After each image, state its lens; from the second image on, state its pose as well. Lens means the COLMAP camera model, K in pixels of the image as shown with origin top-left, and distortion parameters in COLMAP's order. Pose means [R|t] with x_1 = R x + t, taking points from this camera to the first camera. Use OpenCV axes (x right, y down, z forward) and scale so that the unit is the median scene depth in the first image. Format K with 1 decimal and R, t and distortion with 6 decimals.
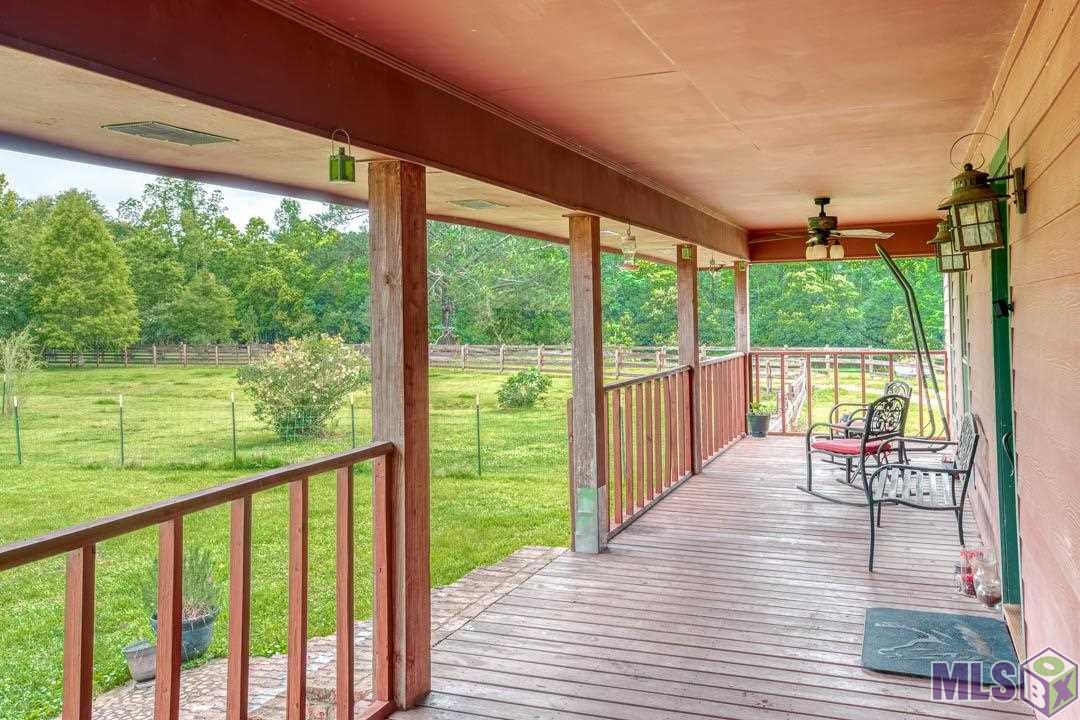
lens RADIAL K [[927.9, 0, 565.5], [0, 927.9, 342.8], [0, 0, 1]] dist [0.105890, 0.004715]
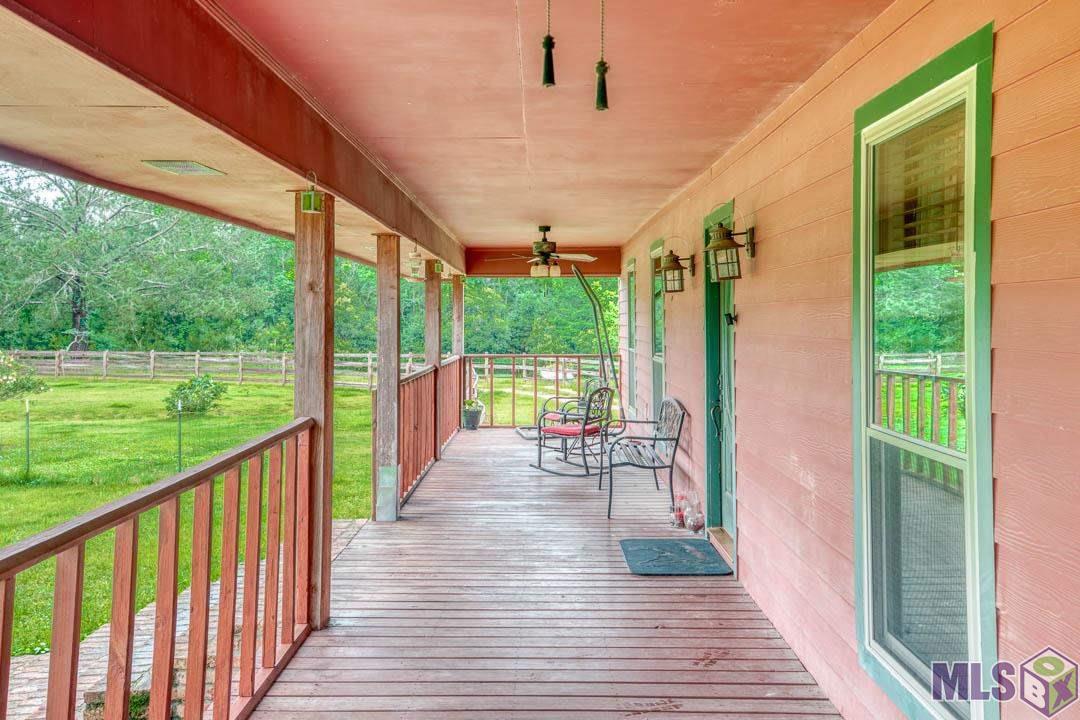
lens RADIAL K [[919.6, 0, 534.8], [0, 919.6, 360.2], [0, 0, 1]] dist [0.094442, 0.016364]
pose [[0.941233, 0.000303, 0.337758, -0.139027], [-0.003649, 0.999950, 0.009273, 0.007282], [-0.337738, -0.009961, 0.941187, -0.114240]]
